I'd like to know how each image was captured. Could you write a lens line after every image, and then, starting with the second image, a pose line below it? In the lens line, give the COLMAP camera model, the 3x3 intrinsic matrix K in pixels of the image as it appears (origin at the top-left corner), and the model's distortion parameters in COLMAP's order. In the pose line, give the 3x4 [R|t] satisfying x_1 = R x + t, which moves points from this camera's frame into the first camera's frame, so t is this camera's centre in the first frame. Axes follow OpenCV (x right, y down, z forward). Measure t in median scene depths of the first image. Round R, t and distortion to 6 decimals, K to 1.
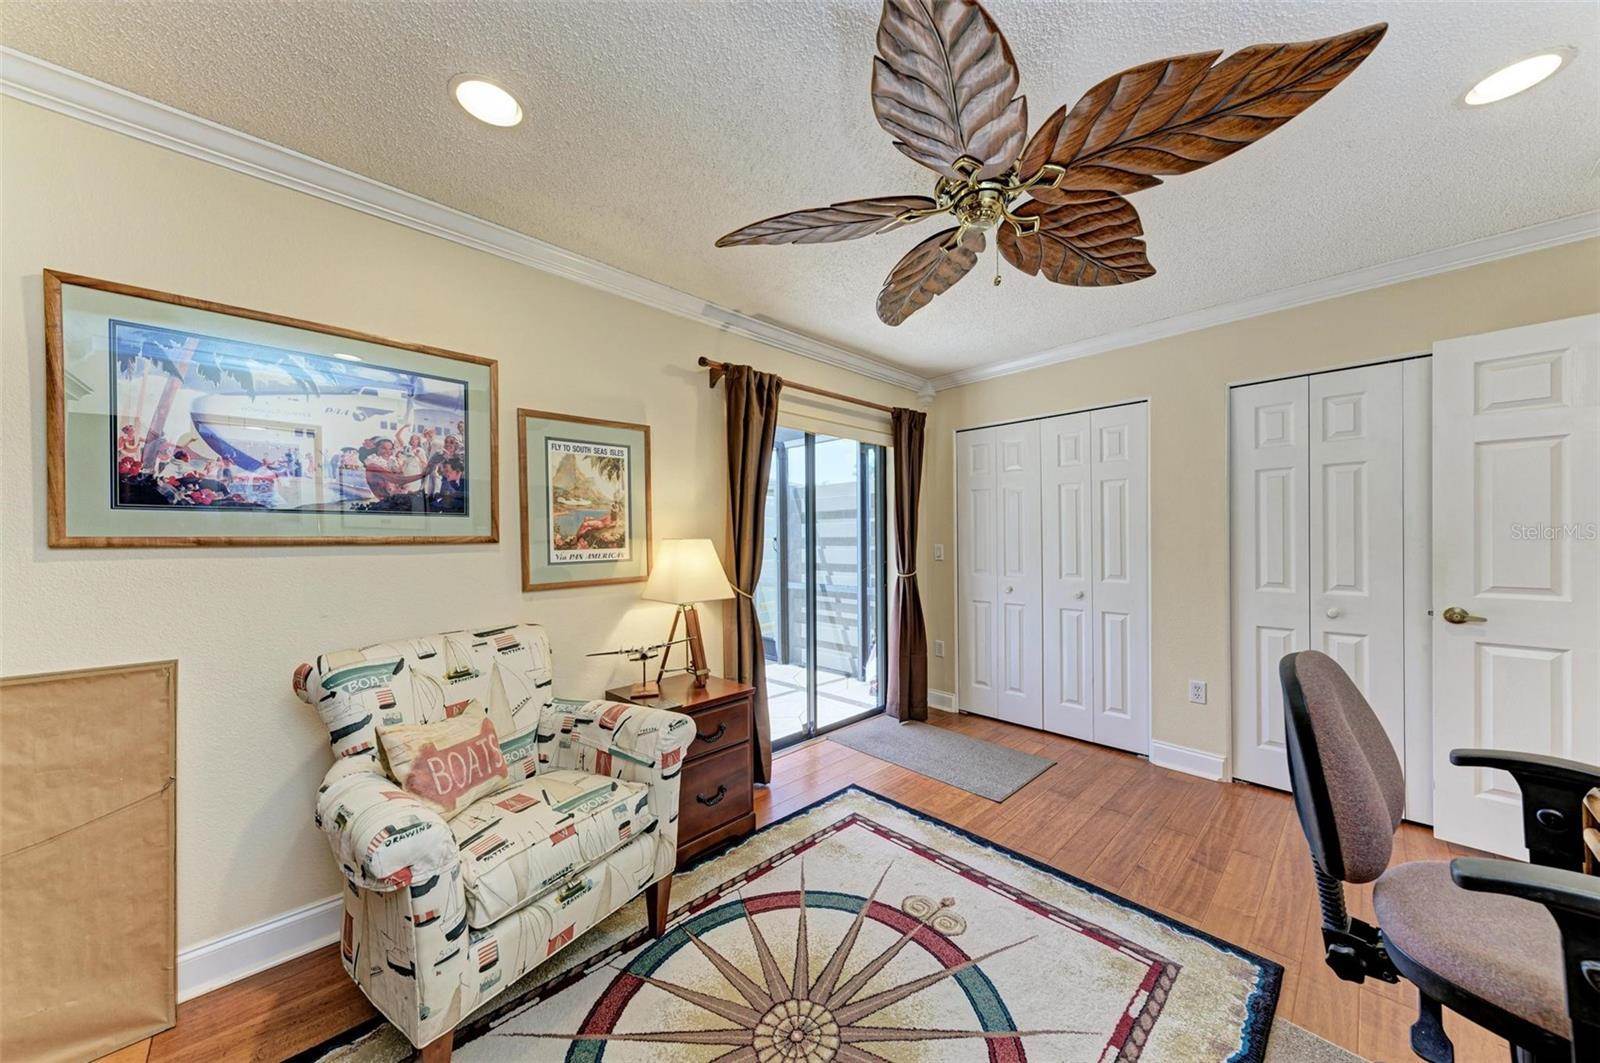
lens RADIAL K [[551.9, 0, 794.9], [0, 551.9, 533.2], [0, 0, 1]] dist [0.007853, -0.000108]
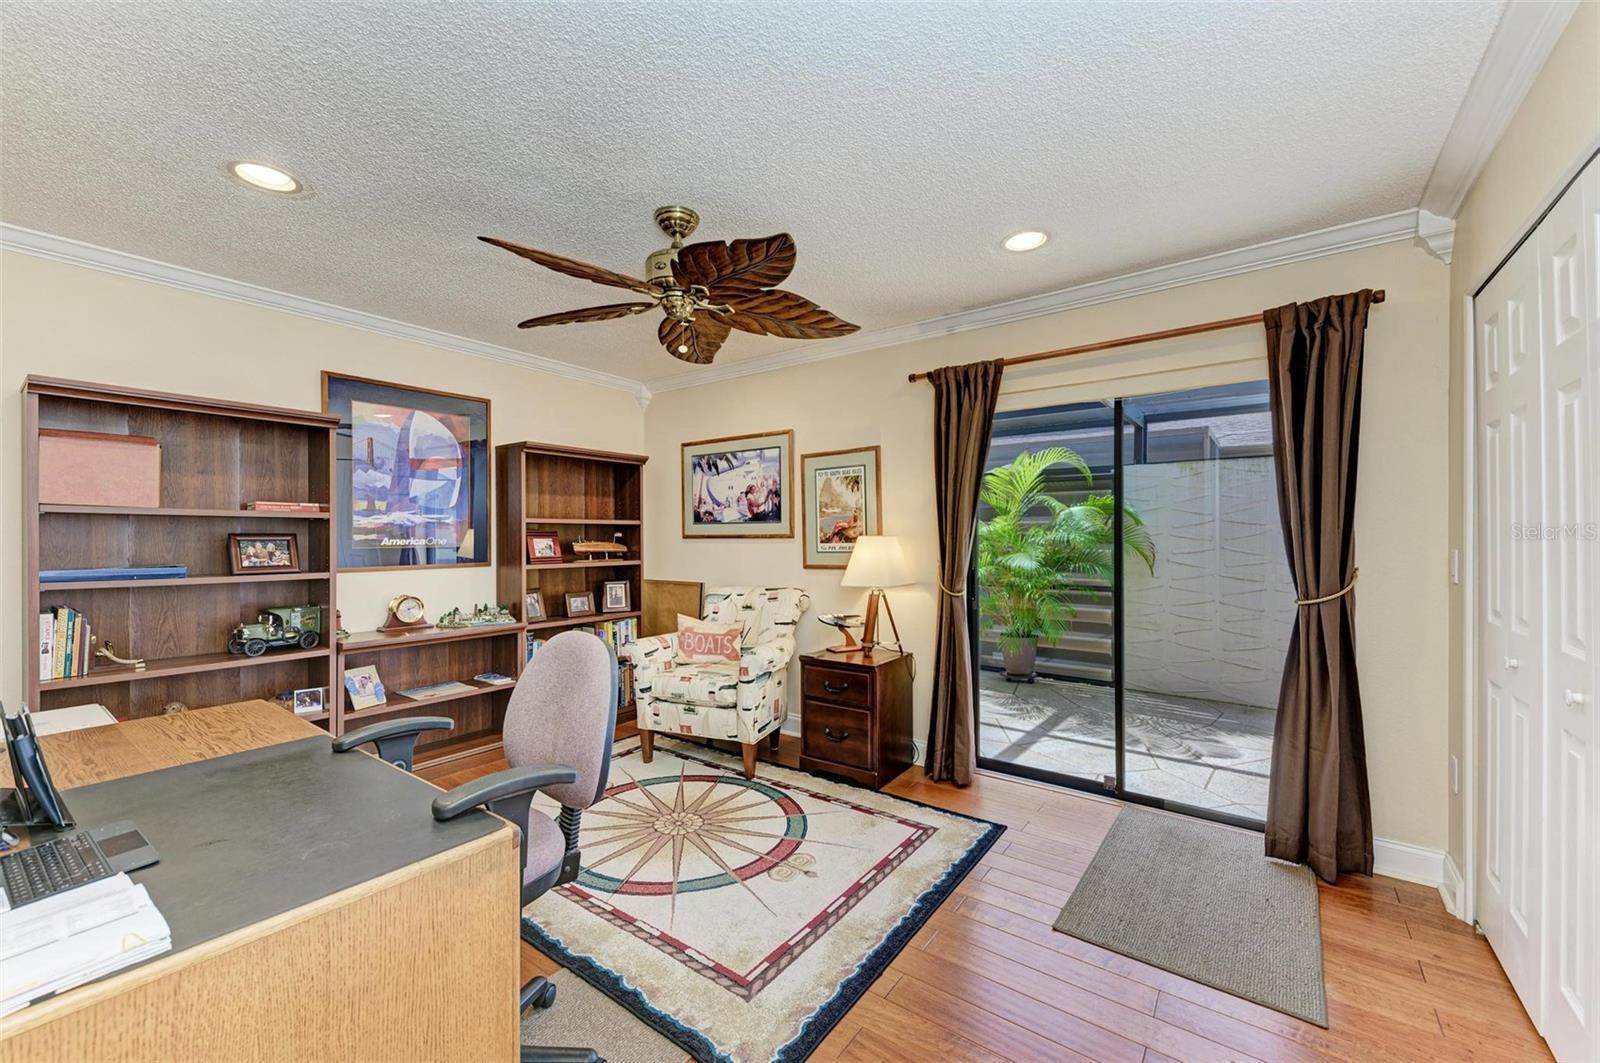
lens RADIAL K [[628.4, 0, 796.5], [0, 628.4, 537.9], [0, 0, 1]] dist [0.009341, -0.002536]
pose [[0.157569, 0.004550, -0.987497, 1.398711], [0.008537, 0.999946, 0.005969, 0.005579], [0.987471, -0.009371, 0.157522, 0.745121]]
